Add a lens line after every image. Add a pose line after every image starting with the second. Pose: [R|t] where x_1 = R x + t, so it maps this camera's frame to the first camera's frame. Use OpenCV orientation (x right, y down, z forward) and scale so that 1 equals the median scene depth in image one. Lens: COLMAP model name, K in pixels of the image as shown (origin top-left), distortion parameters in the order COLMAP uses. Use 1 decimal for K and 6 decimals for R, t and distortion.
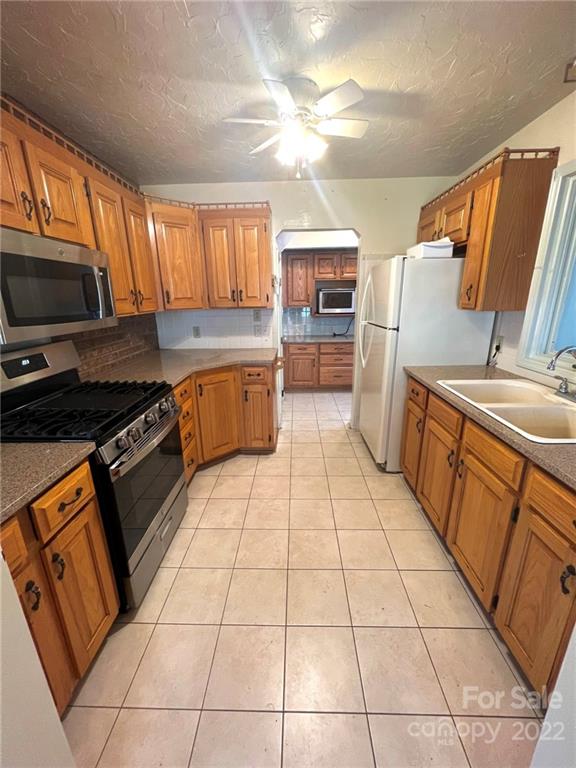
lens RADIAL K [[307.7, 0, 288.3], [0, 307.7, 383.7], [0, 0, 1]] dist [0.000580, -0.000566]
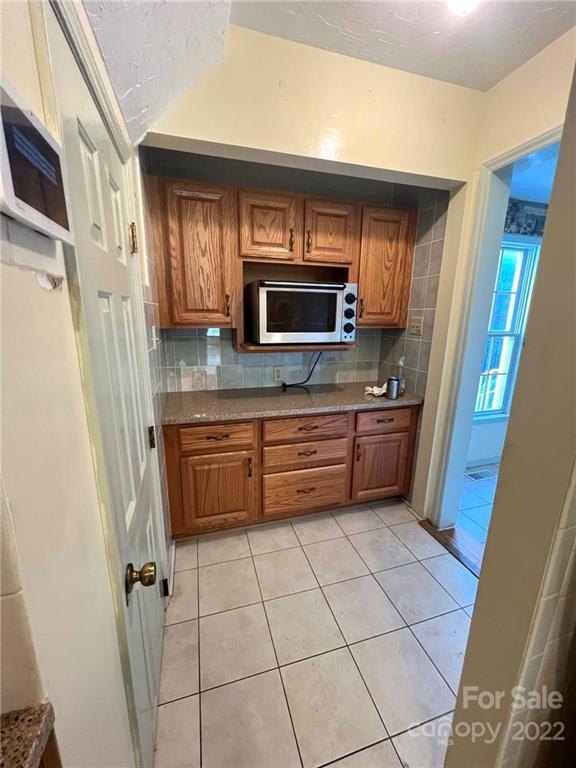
lens RADIAL K [[307.7, 0, 283.4], [0, 307.7, 383.4], [0, 0, 1]] dist [0.000580, -0.000566]
pose [[0.952434, -0.043311, 0.301652, 0.017768], [0.058070, 0.997506, -0.040130, -0.265687], [-0.299161, 0.055739, 0.952573, 1.023537]]
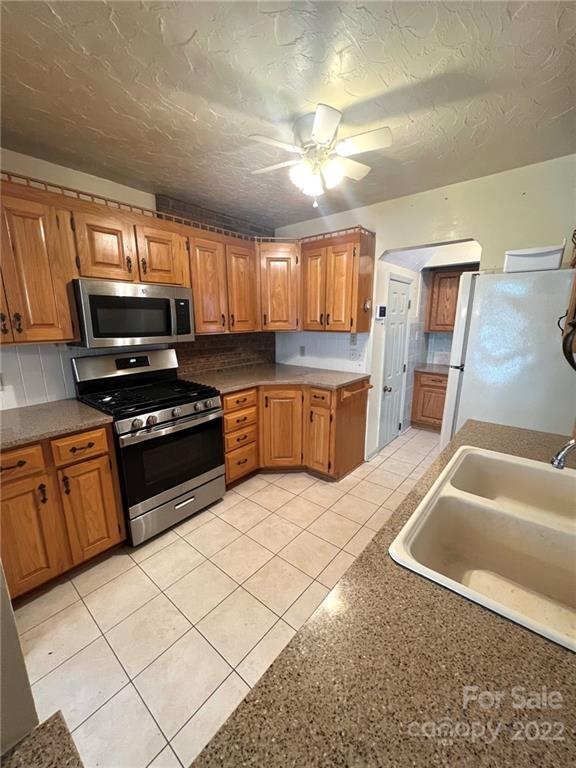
lens RADIAL K [[307.7, 0, 287.3], [0, 307.7, 384.2], [0, 0, 1]] dist [0.000580, -0.000566]
pose [[0.782314, 0.144934, -0.605788, 0.400156], [-0.180100, 0.983644, 0.002755, -0.053663], [0.596279, 0.106948, 0.795621, 0.130058]]
